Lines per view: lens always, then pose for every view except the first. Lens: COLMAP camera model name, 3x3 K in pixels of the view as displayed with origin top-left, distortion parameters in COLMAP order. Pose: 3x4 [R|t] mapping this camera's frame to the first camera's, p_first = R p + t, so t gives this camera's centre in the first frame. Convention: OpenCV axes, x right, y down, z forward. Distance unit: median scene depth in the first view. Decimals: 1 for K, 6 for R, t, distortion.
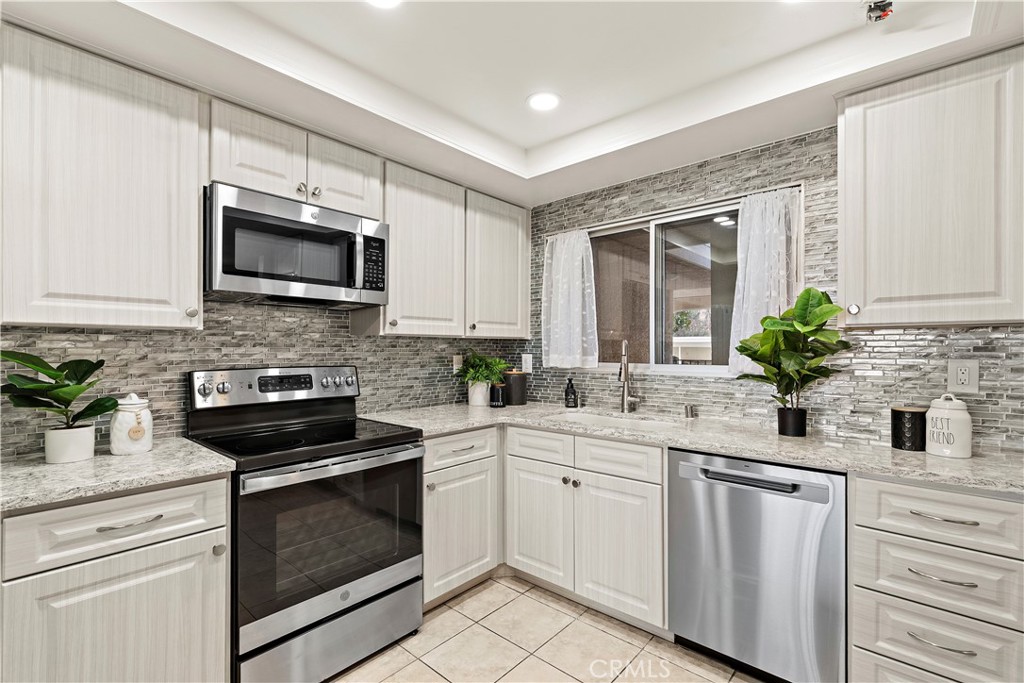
lens RADIAL K [[452.7, 0, 511.2], [0, 452.7, 346.5], [0, 0, 1]] dist [0.002139, 0.000296]
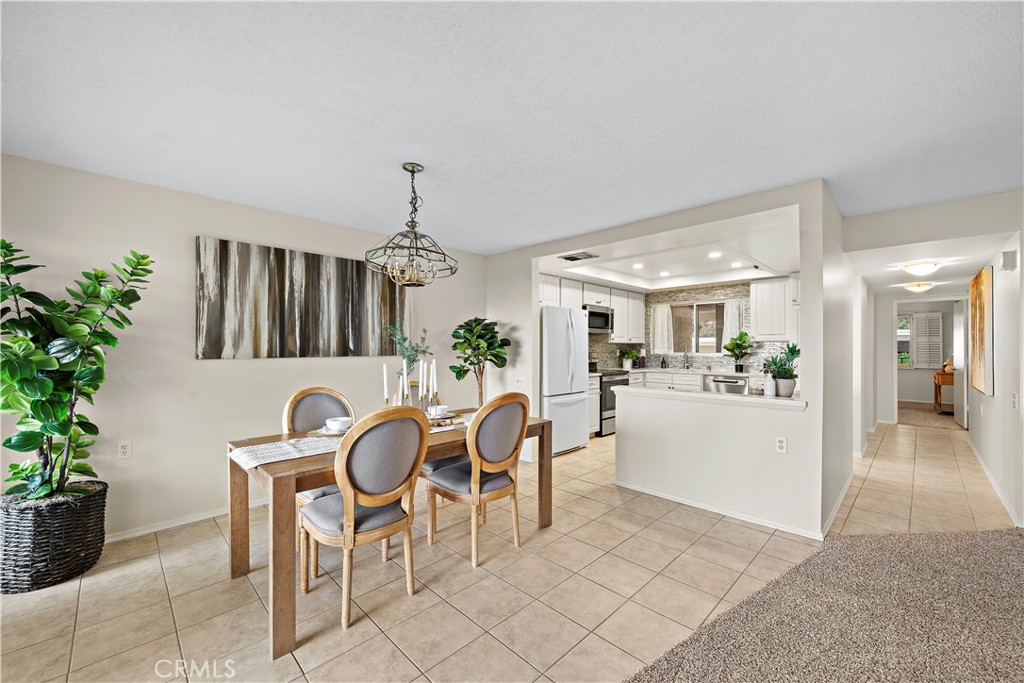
lens RADIAL K [[399.4, 0, 513.5], [0, 399.4, 342.6], [0, 0, 1]] dist [-0.001187, -0.000019]
pose [[0.998448, 0.001233, -0.055674, -0.685428], [-0.001480, 0.999989, -0.004405, -0.011576], [0.055668, 0.004481, 0.998439, -1.573744]]
